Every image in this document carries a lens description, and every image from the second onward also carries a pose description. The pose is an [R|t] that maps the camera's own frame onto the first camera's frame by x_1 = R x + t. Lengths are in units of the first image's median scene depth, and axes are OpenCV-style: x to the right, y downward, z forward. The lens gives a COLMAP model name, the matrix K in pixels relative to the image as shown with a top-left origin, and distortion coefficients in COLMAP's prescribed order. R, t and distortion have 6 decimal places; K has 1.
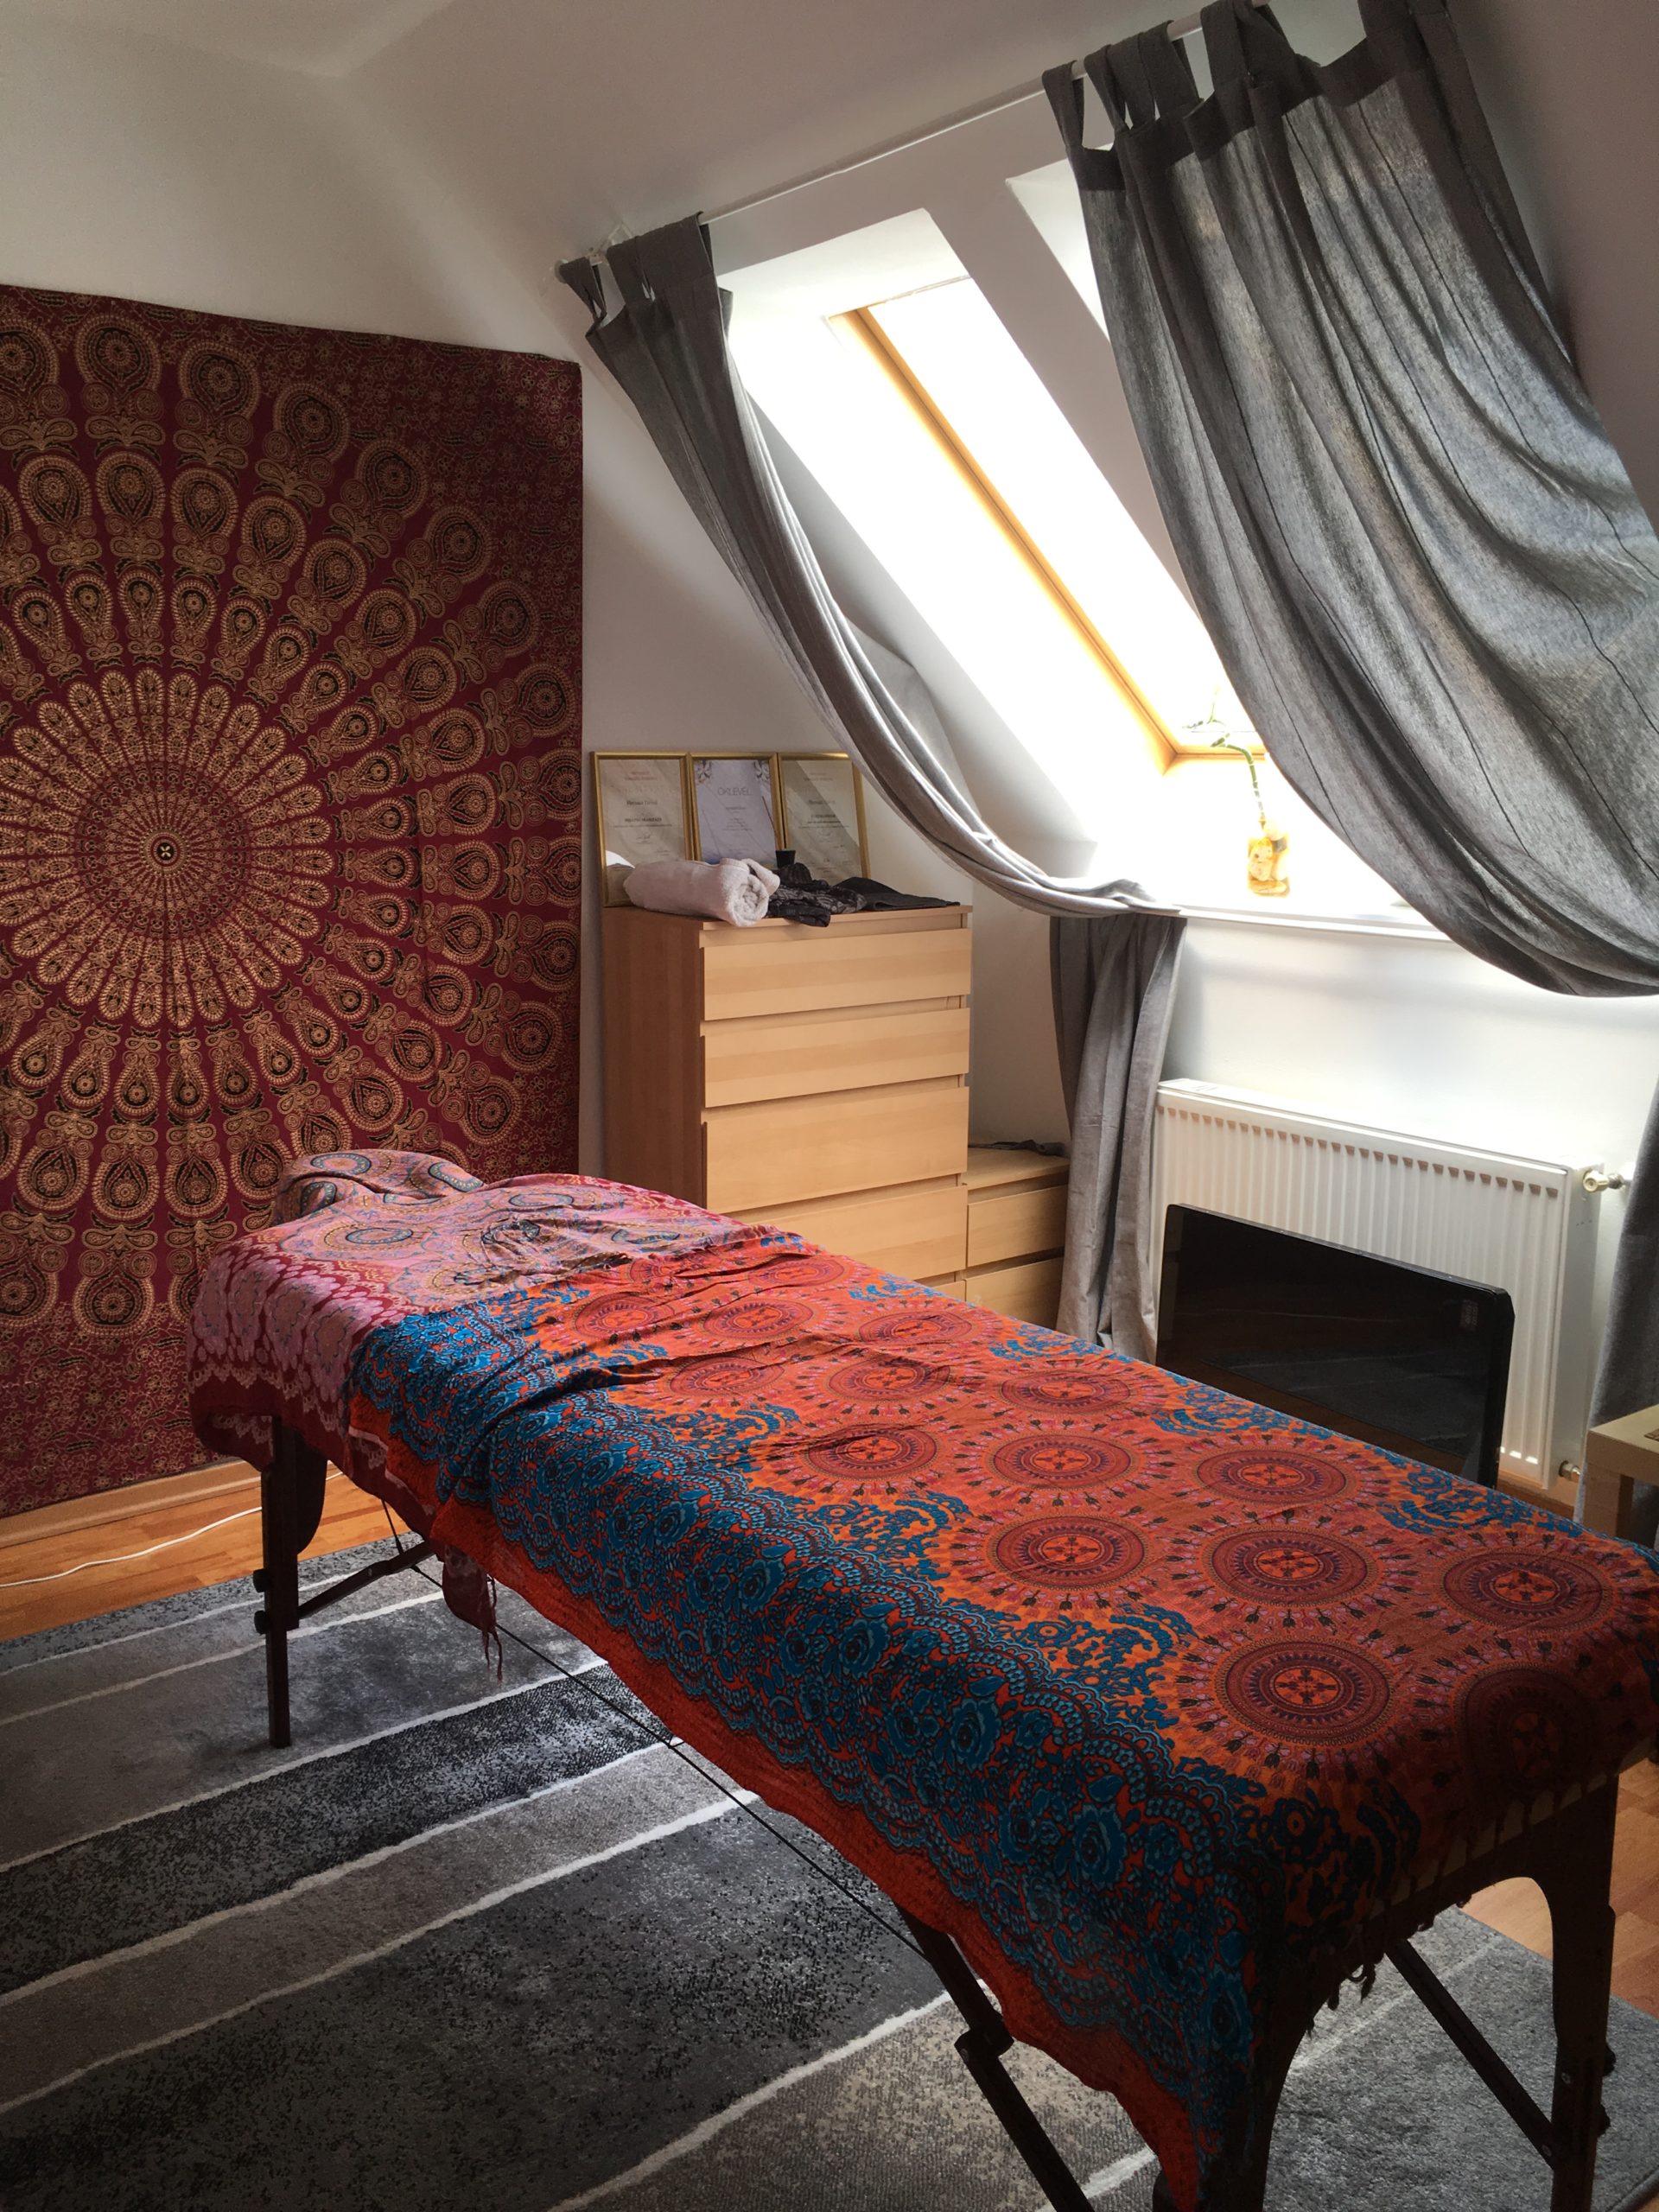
lens RADIAL K [[1870.6, 0, 829.5], [0, 1870.6, 1106.0], [0, 0, 1]] dist [0.083334, -0.118060]
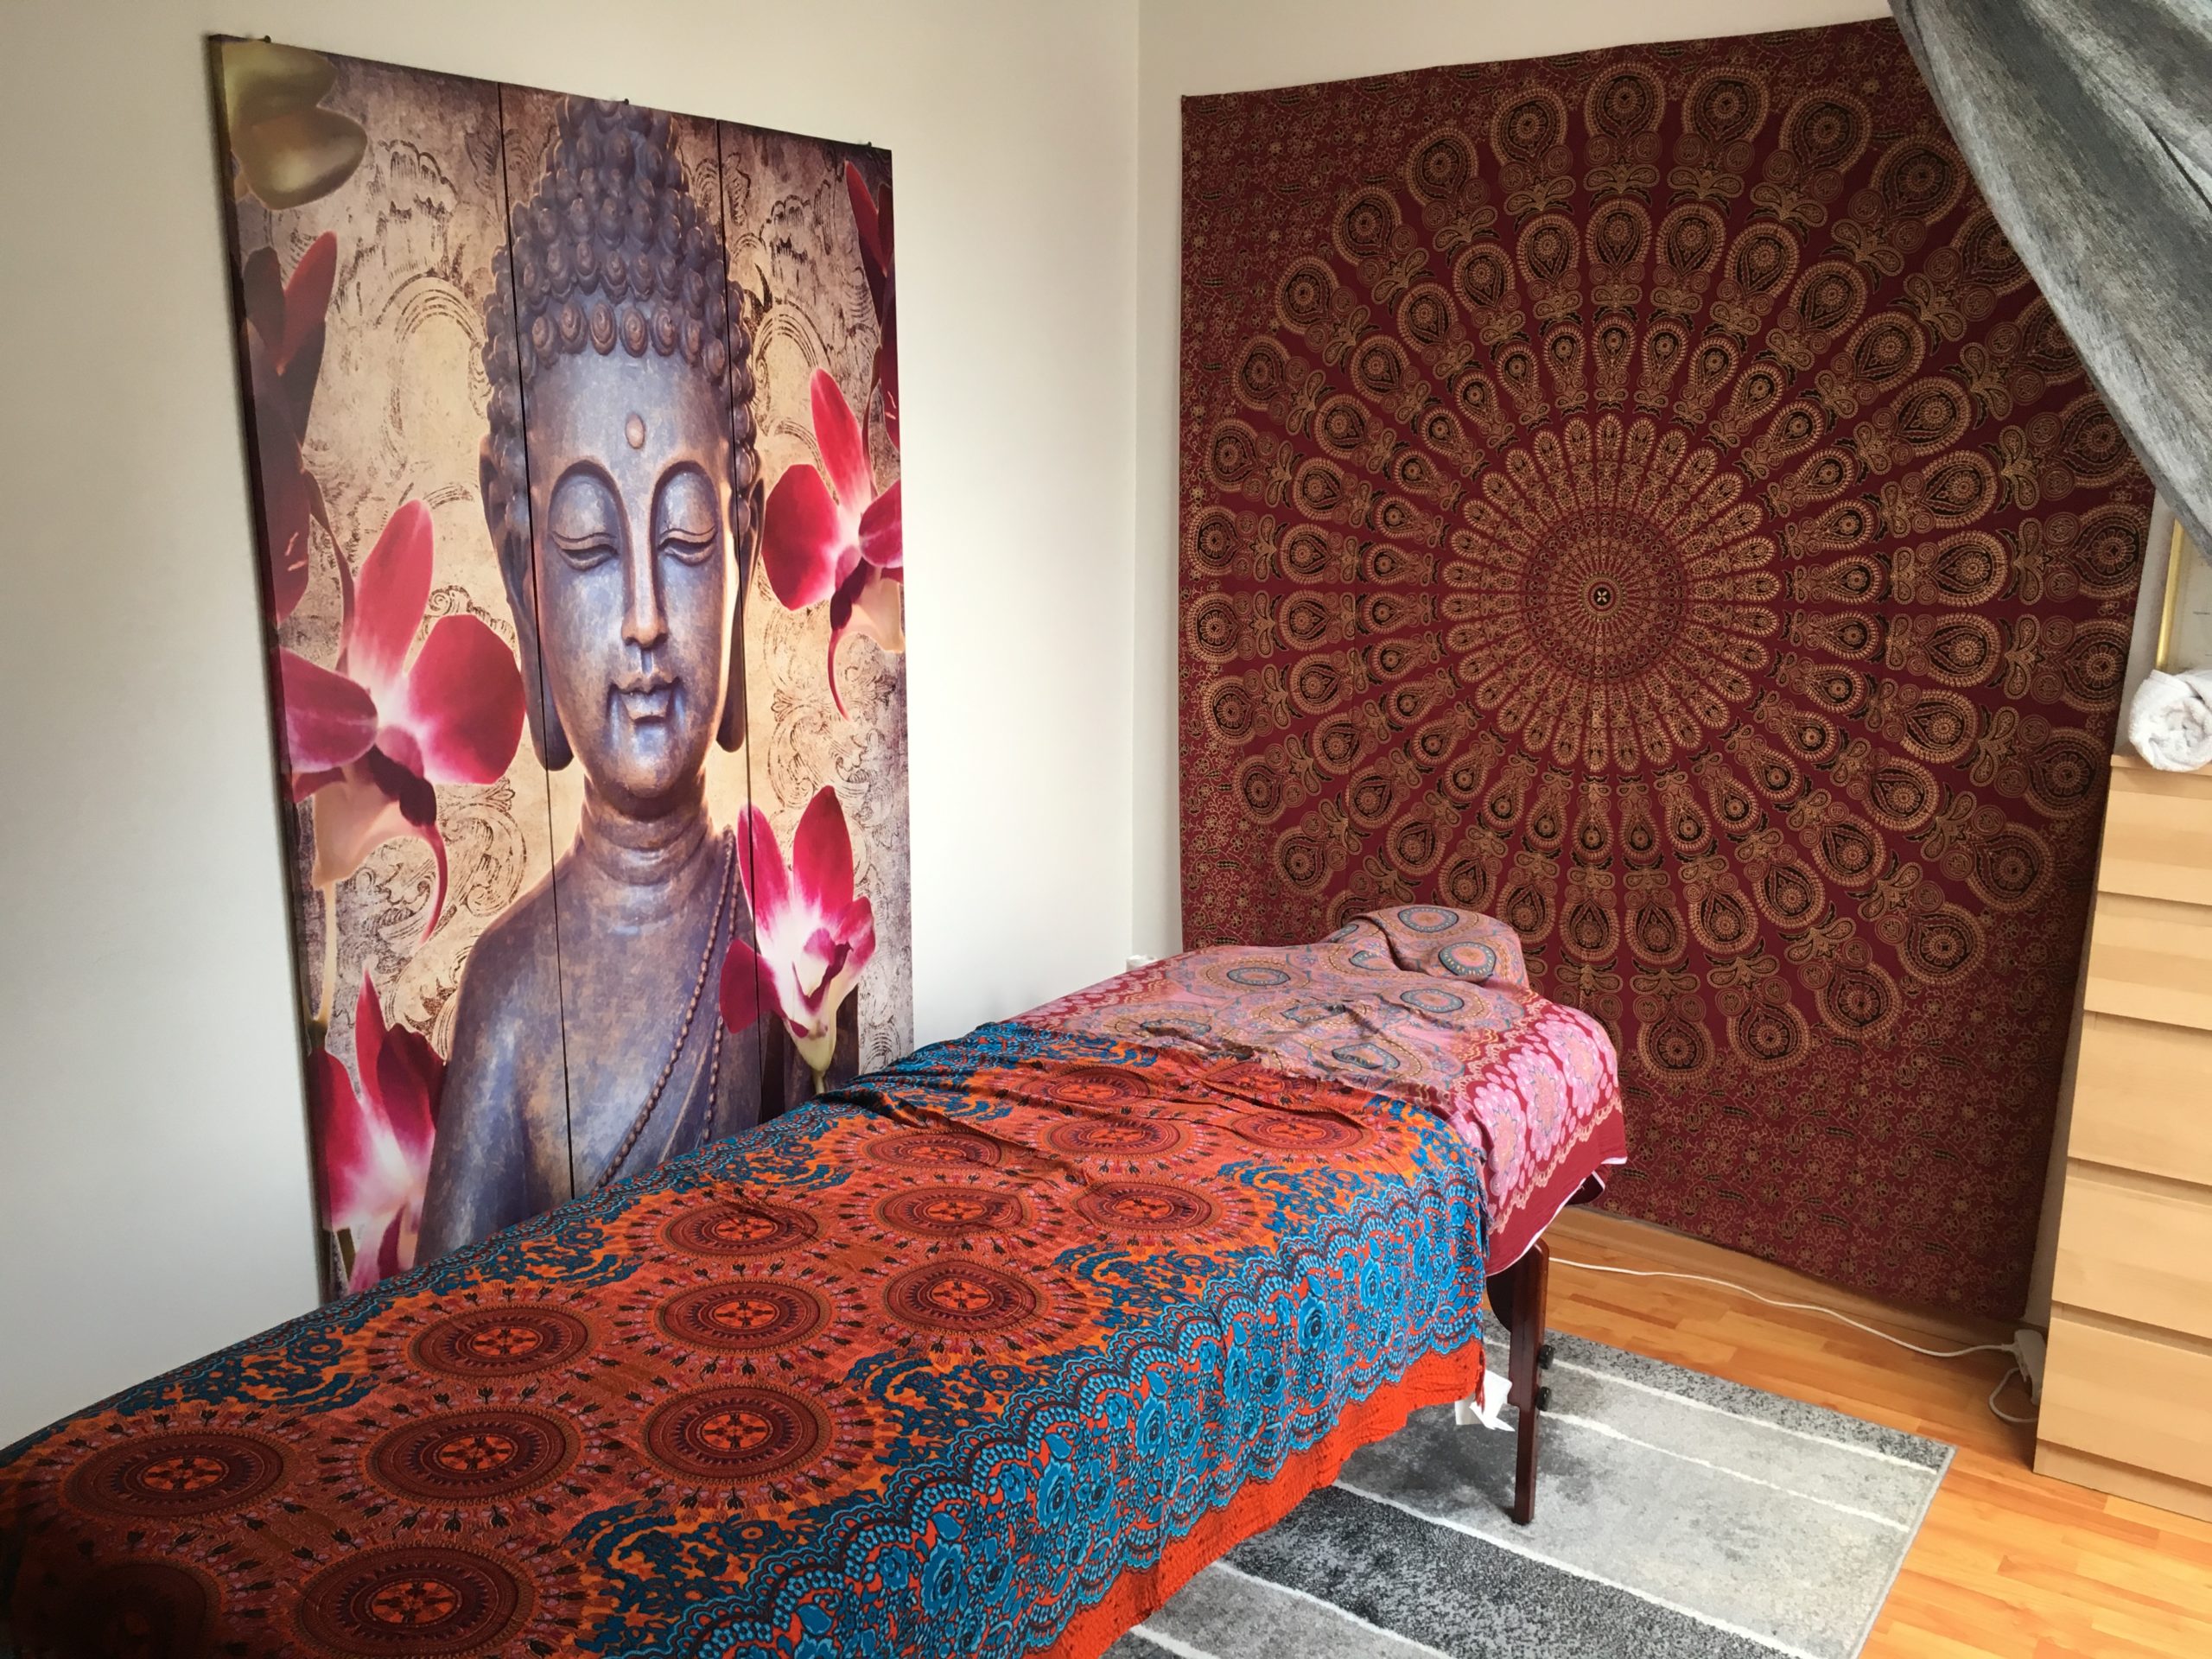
lens RADIAL K [[1870.6, 0, 1106.0], [0, 1870.6, 829.5], [0, 0, 1]] dist [0.083334, -0.118060]
pose [[0.313054, 0.198971, -0.928659, 0.512135], [-0.187038, 0.971575, 0.145115, -0.108842], [0.931136, 0.128266, 0.341371, 0.422880]]
